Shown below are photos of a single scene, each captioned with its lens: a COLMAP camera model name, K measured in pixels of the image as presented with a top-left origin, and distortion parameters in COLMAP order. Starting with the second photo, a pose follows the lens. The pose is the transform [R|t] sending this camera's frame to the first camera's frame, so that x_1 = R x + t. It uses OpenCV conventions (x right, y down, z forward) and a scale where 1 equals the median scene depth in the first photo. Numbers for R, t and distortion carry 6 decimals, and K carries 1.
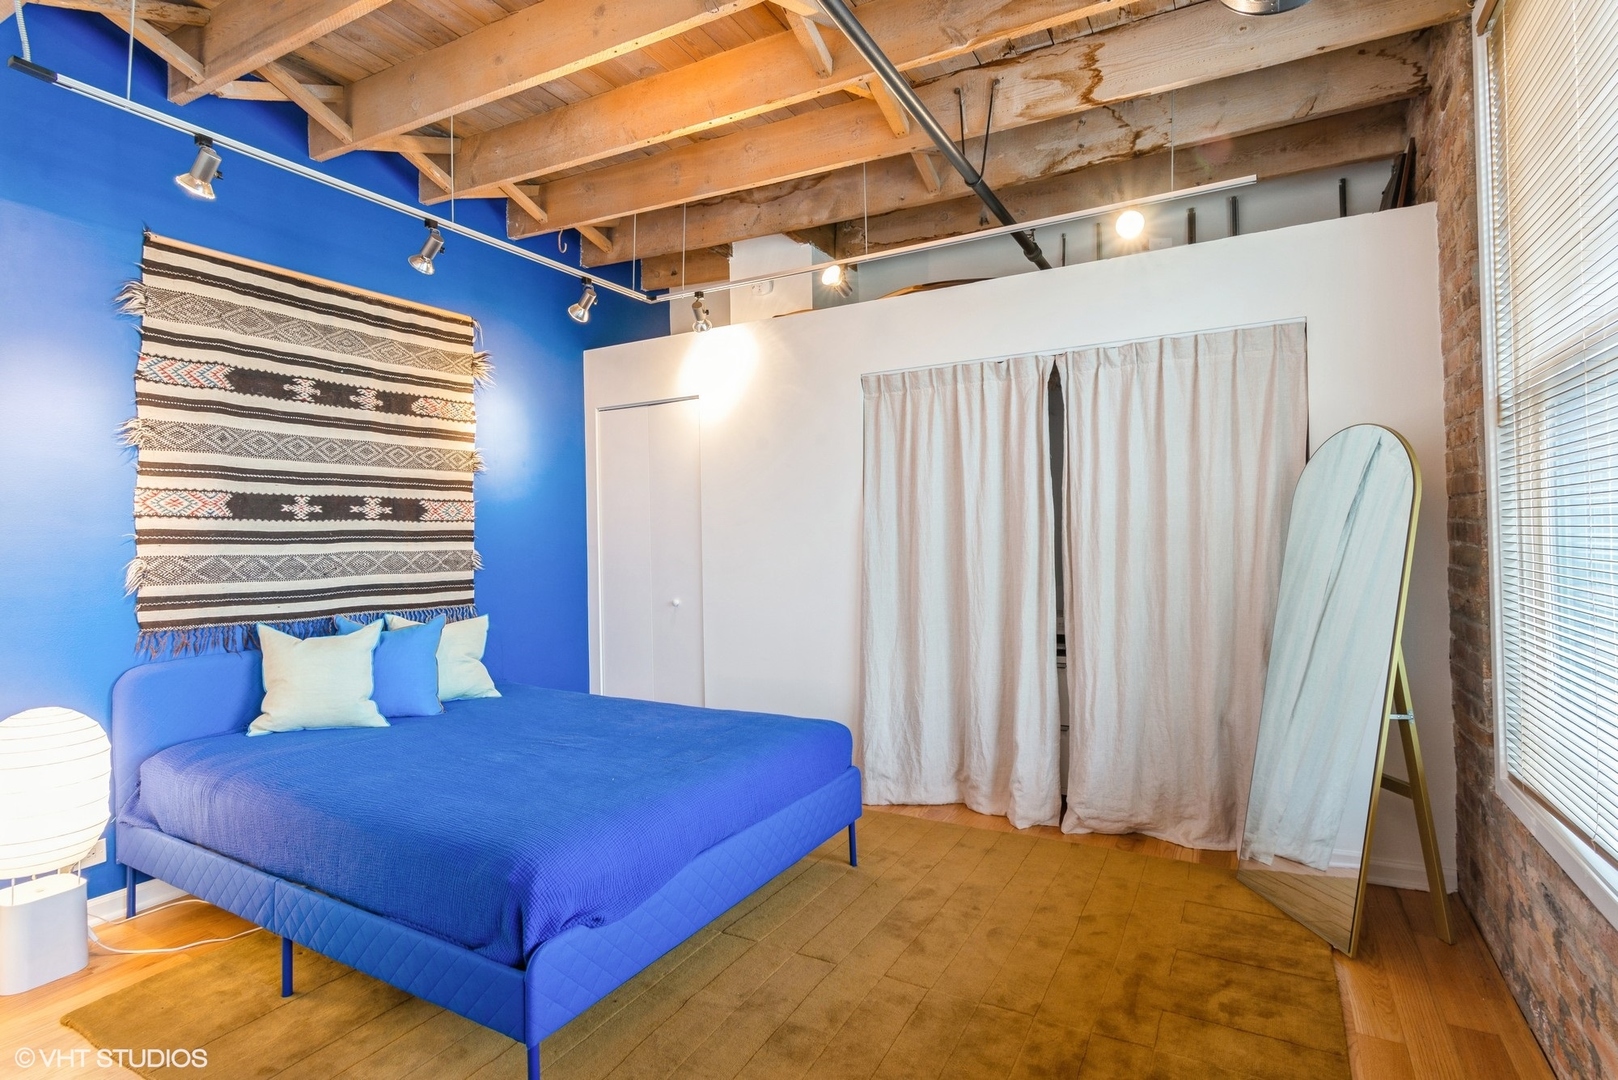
lens RADIAL K [[789.9, 0, 814.0], [0, 789.9, 519.5], [0, 0, 1]] dist [0.002347, -0.000090]
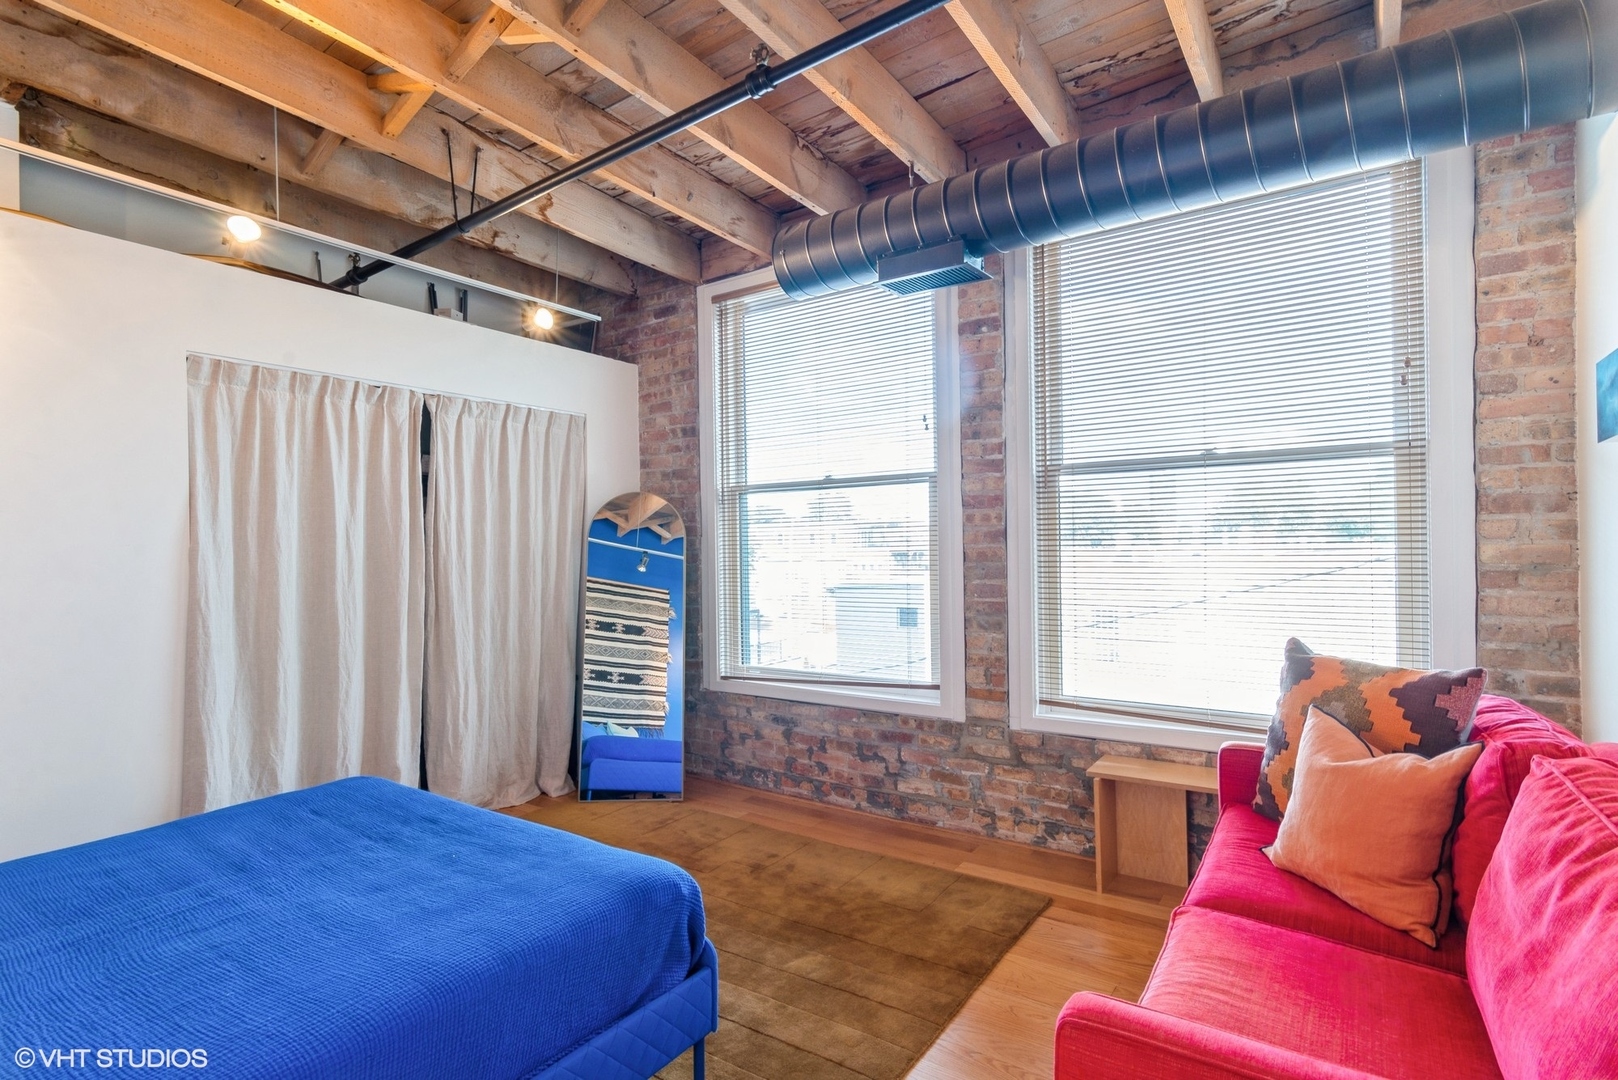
lens RADIAL K [[787.3, 0, 809.0], [0, 787.3, 540.0], [0, 0, 1]] dist [0.003973, -0.001045]
pose [[0.095285, 0.025188, 0.995131, -0.733044], [-0.001860, 0.999683, -0.025125, 0.016779], [-0.995448, 0.000544, 0.095301, 0.396008]]
